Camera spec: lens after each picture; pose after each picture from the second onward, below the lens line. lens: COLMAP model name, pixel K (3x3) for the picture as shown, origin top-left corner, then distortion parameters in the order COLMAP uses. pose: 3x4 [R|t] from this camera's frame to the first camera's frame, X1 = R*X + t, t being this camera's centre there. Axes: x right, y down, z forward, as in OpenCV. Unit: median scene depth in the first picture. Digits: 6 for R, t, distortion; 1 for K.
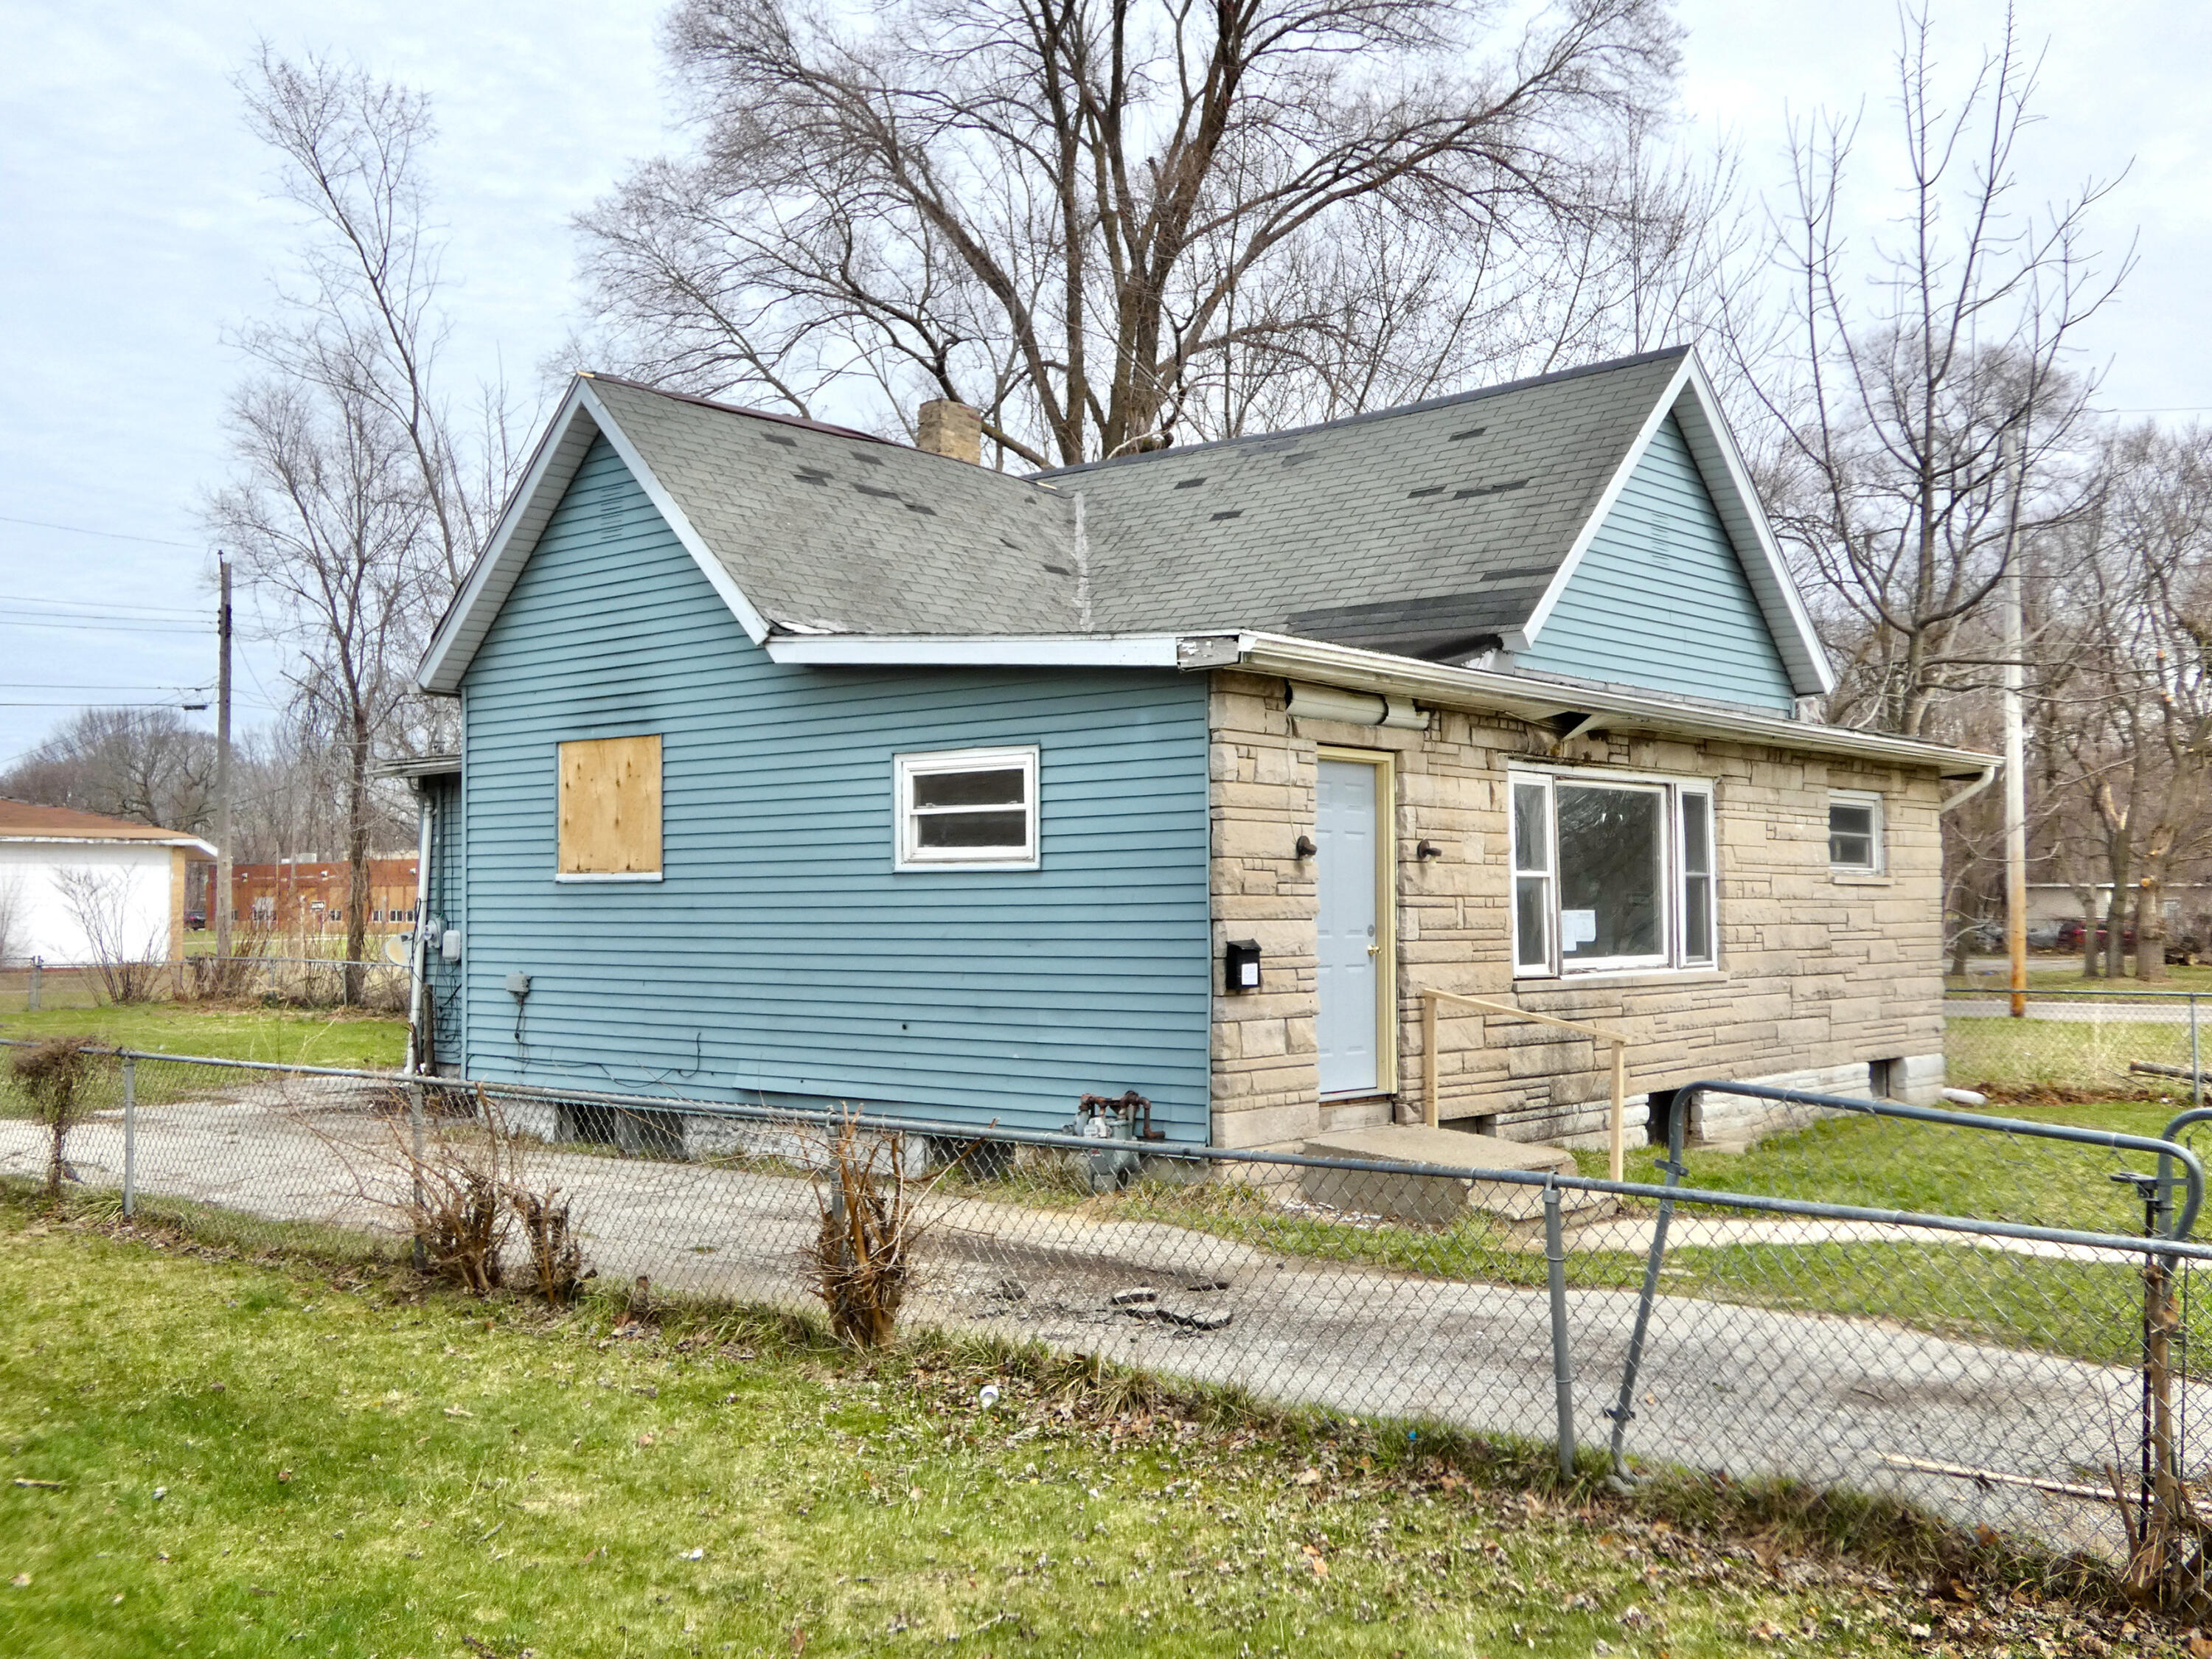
lens RADIAL K [[2195.2, 0, 1106.0], [0, 2195.2, 829.5], [0, 0, 1]] dist [-0.018598, -0.017336]
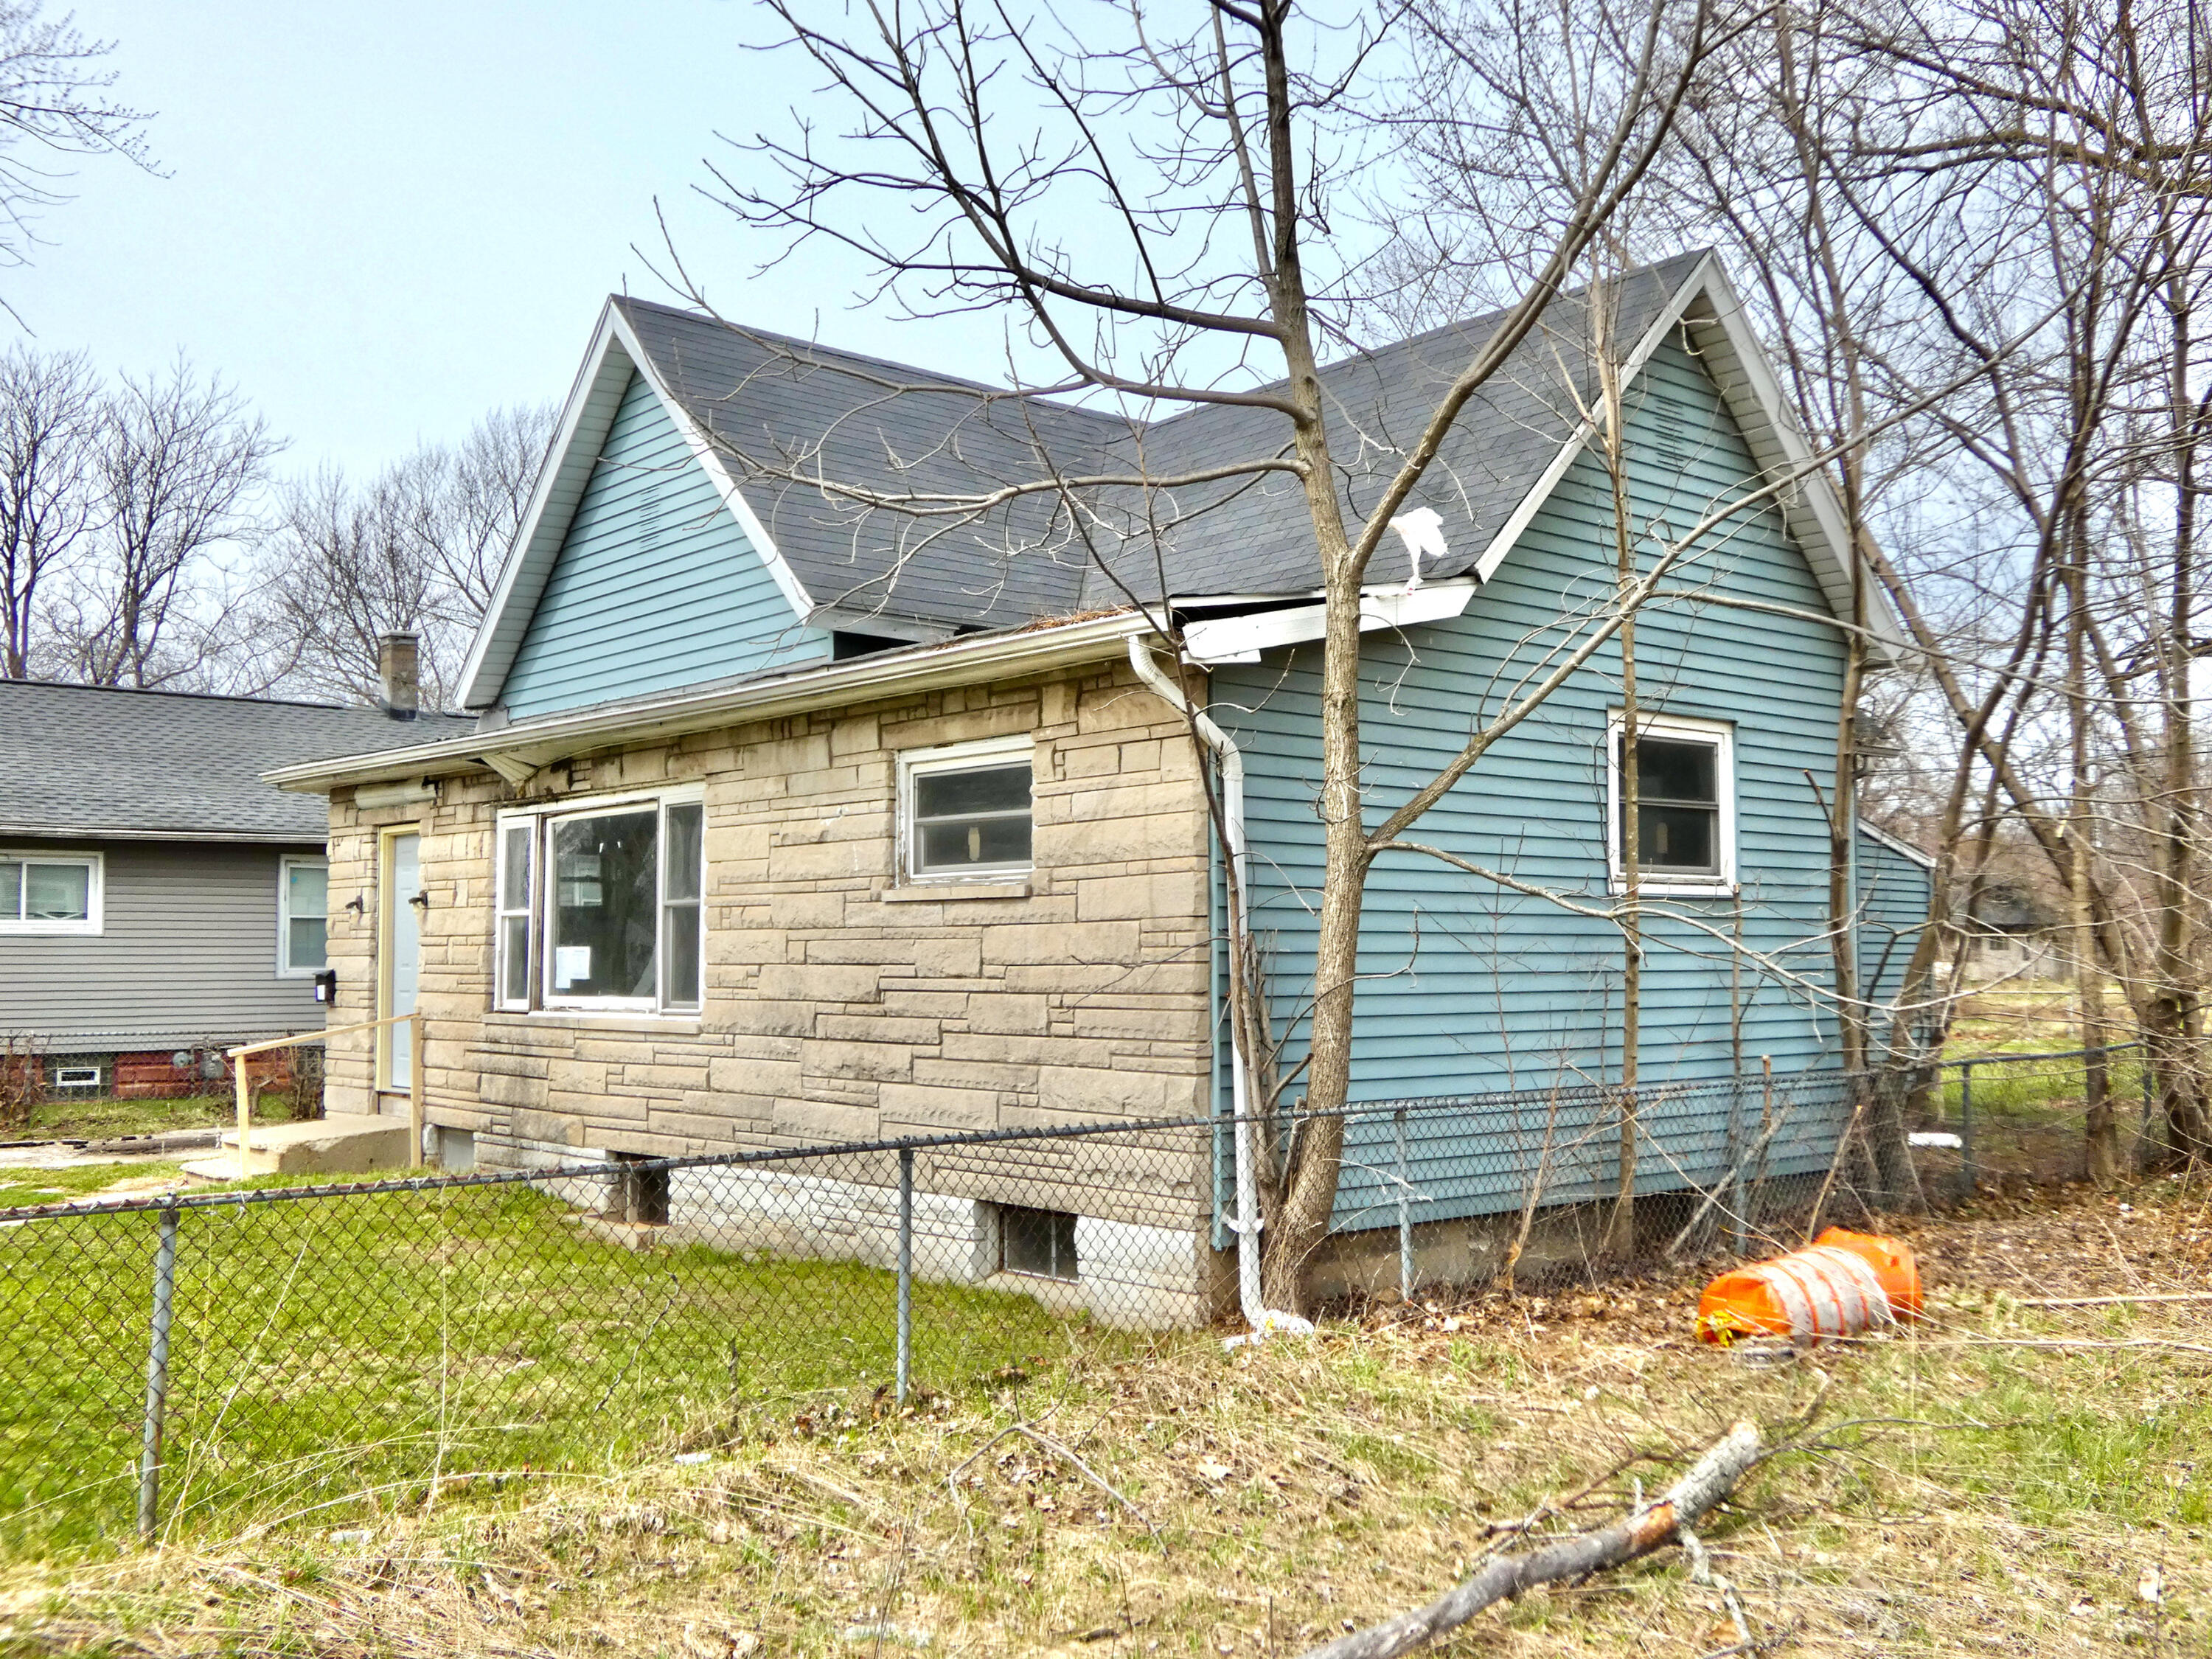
lens RADIAL K [[2195.2, 0, 1106.0], [0, 2195.2, 829.5], [0, 0, 1]] dist [-0.018598, -0.017336]
pose [[-0.160293, -0.053089, -0.985641, 1.147630], [0.042995, 0.997229, -0.060706, 0.054506], [0.986133, -0.052108, -0.157566, 1.398451]]
